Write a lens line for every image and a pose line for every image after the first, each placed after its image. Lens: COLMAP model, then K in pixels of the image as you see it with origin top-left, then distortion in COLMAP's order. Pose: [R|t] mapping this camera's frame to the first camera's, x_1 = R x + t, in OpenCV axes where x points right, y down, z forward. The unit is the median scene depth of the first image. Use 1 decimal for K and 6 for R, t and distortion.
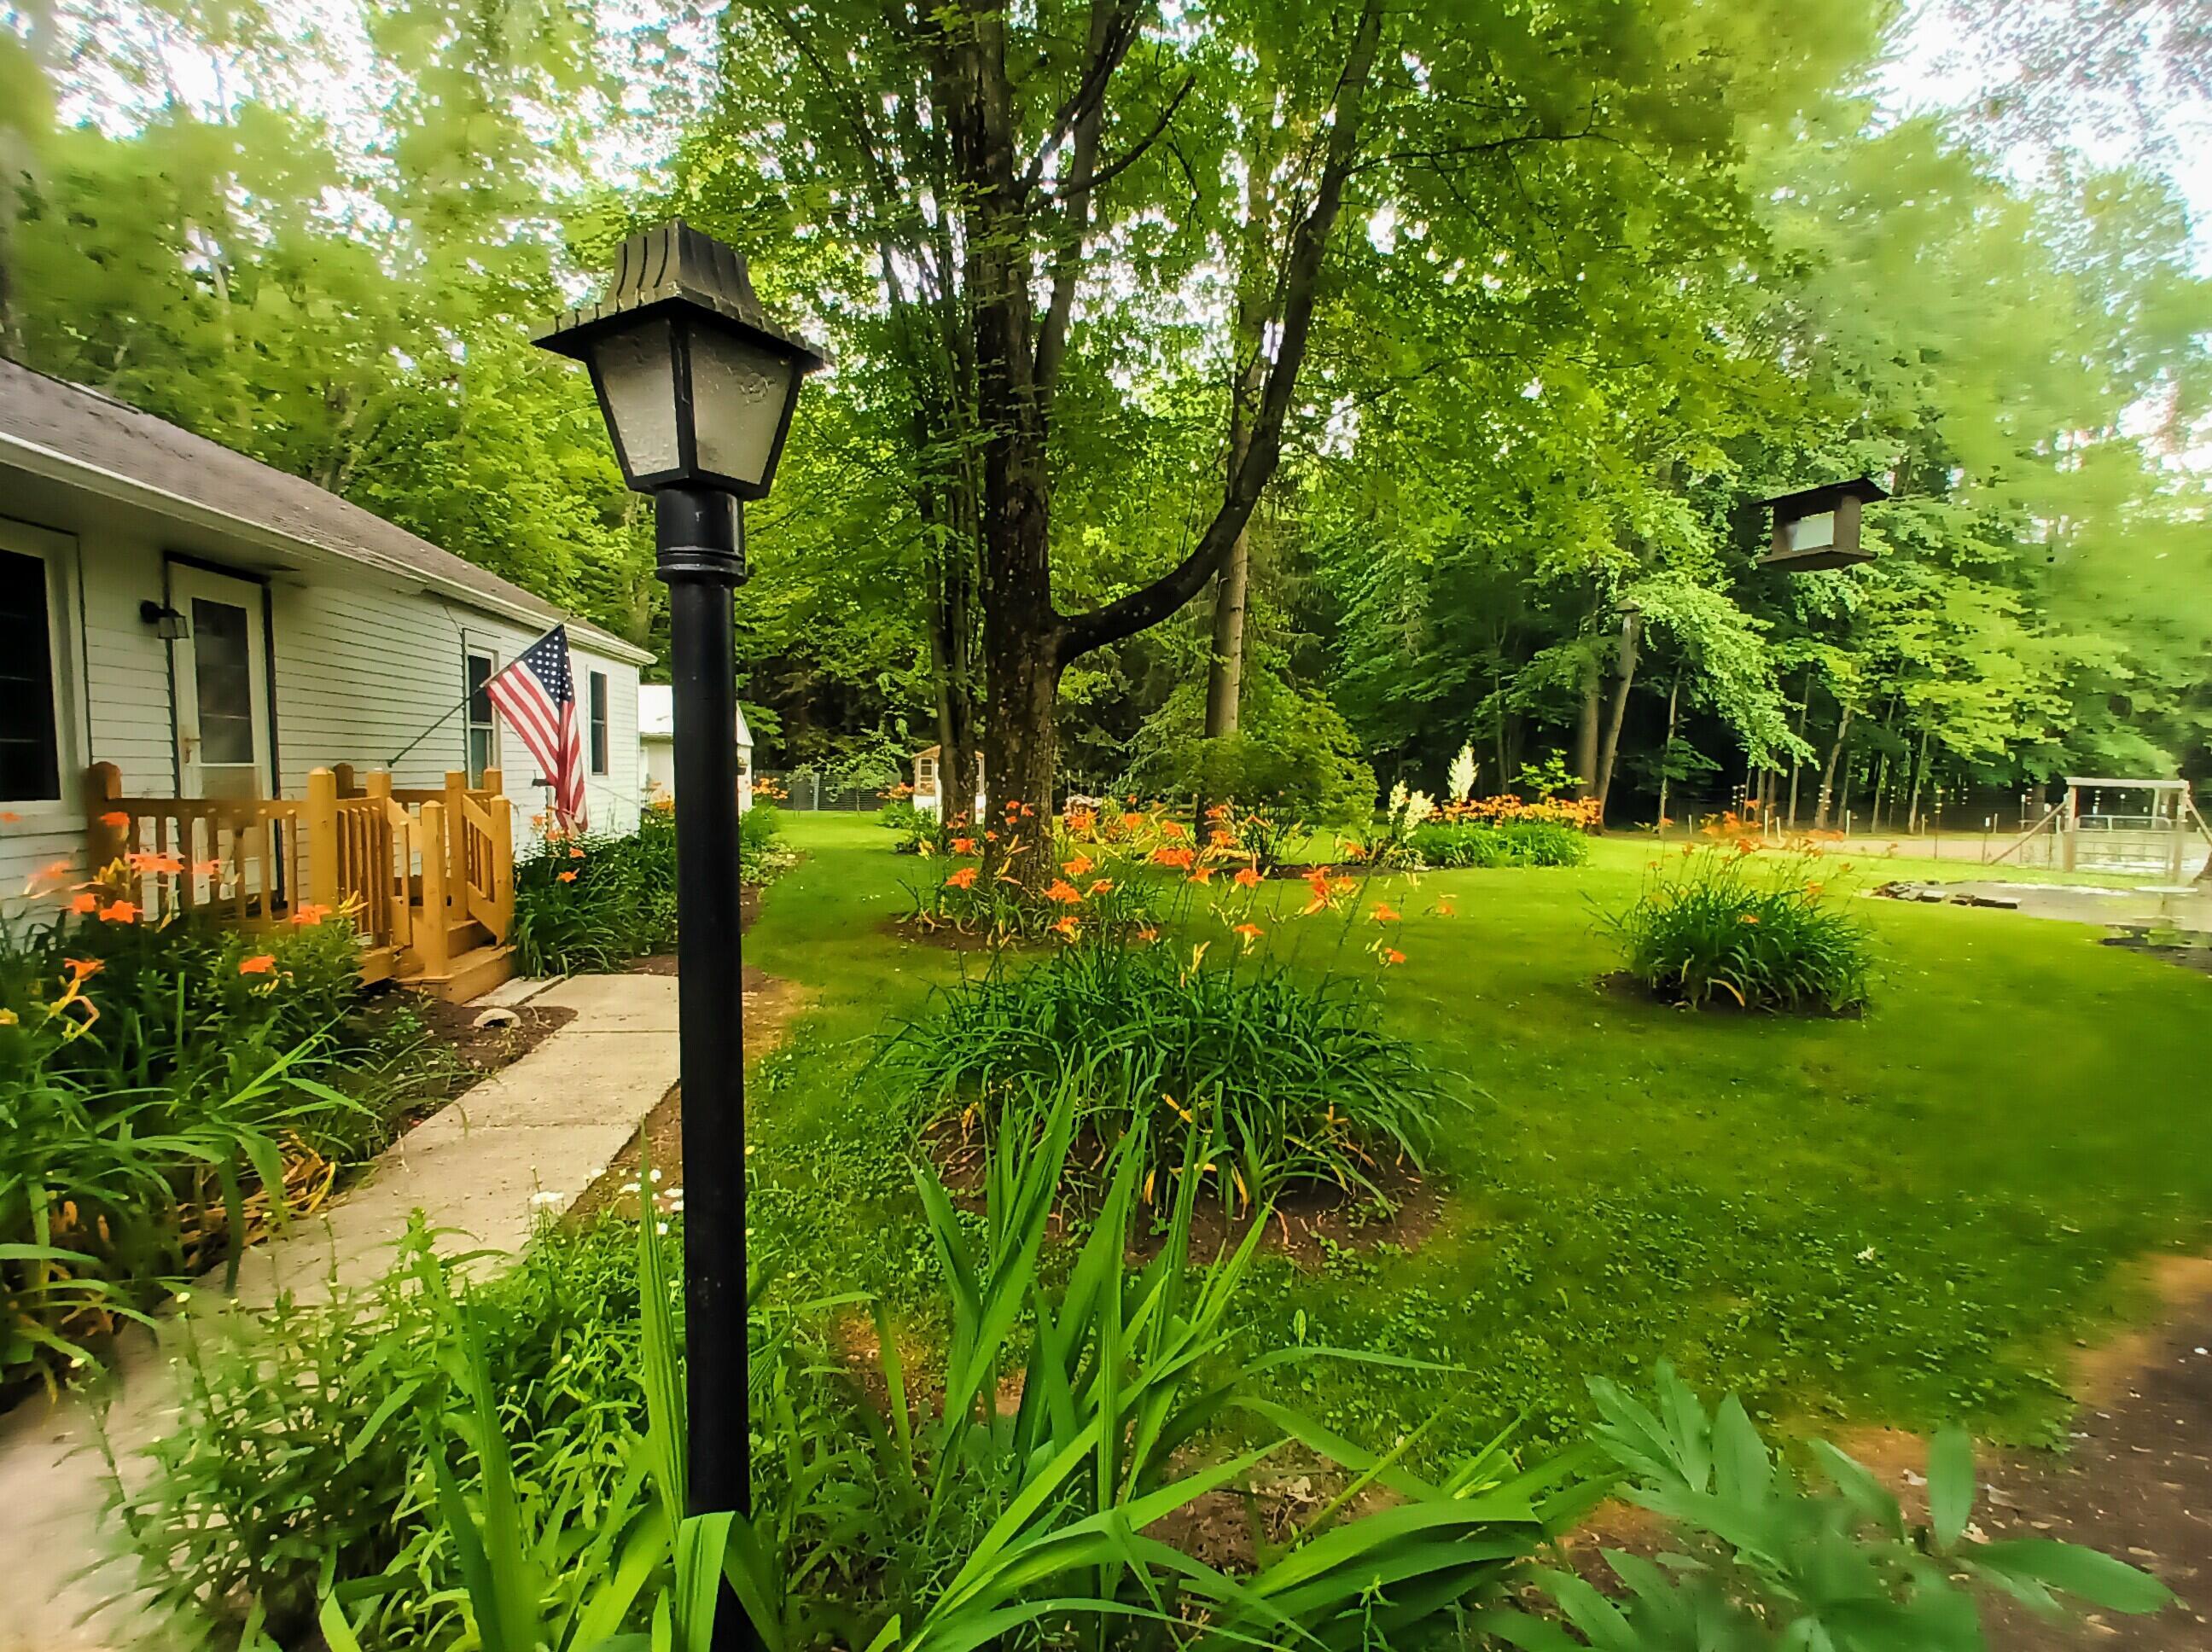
lens RADIAL K [[1057.4, 0, 1111.2], [0, 1057.4, 838.3], [0, 0, 1]] dist [0.010803, -0.007217]
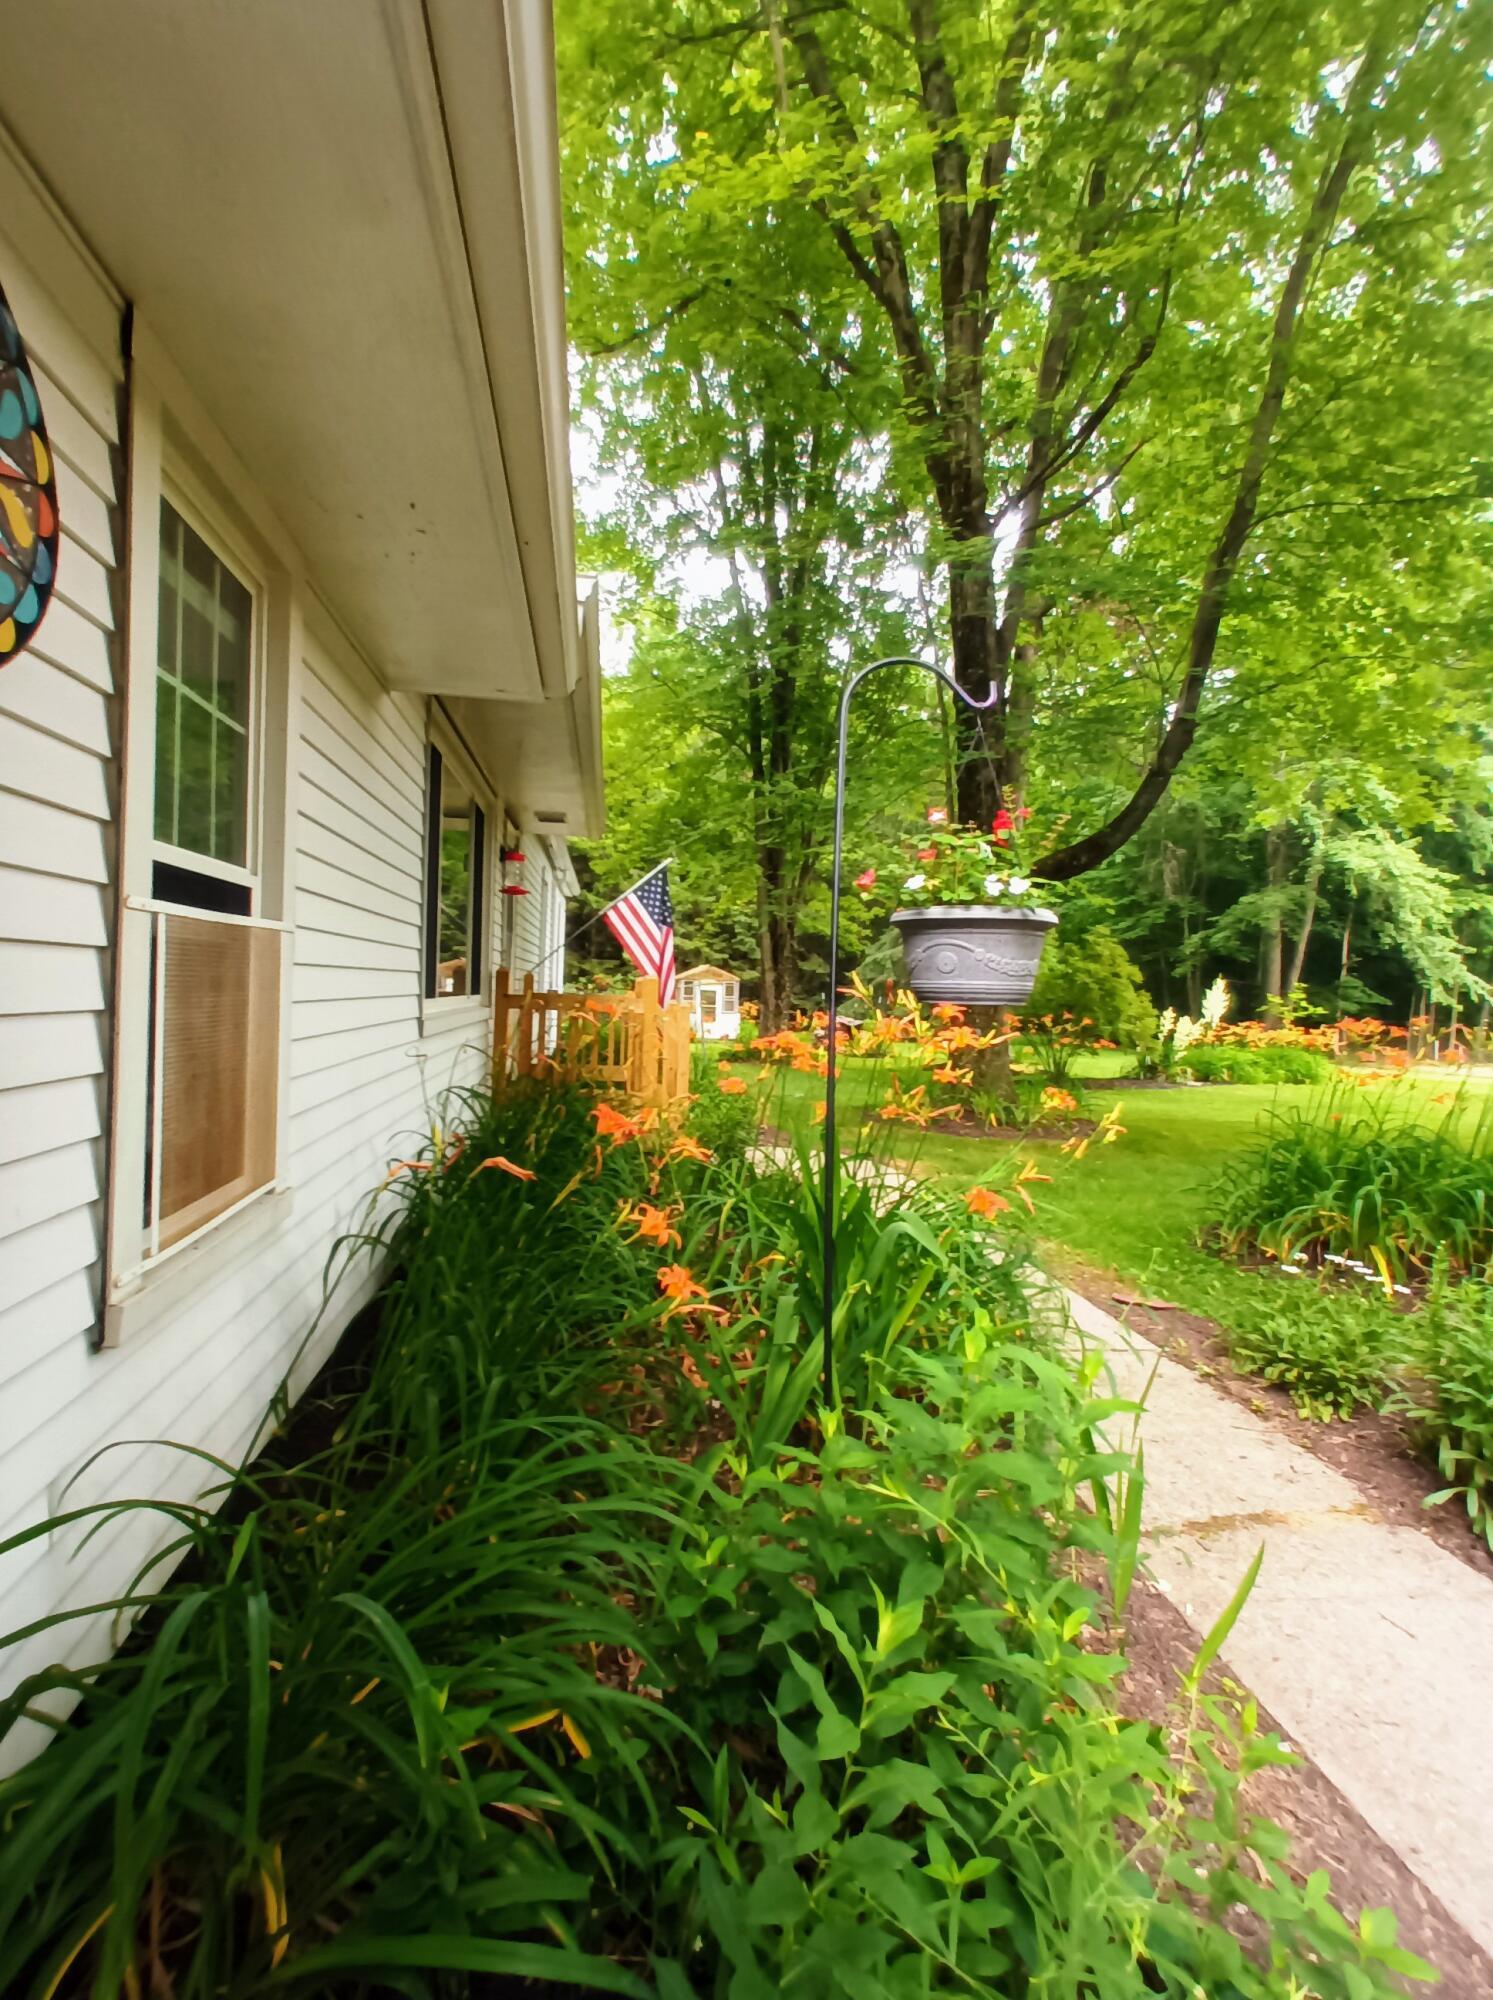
lens RADIAL K [[956.1, 0, 743.4], [0, 956.1, 1002.4], [0, 0, 1]] dist [0.010803, -0.007217]
pose [[0.999596, 0.020176, -0.020008, -0.119901], [-0.021271, 0.998196, -0.056143, 0.006394], [0.018839, 0.056546, 0.998222, -0.034330]]
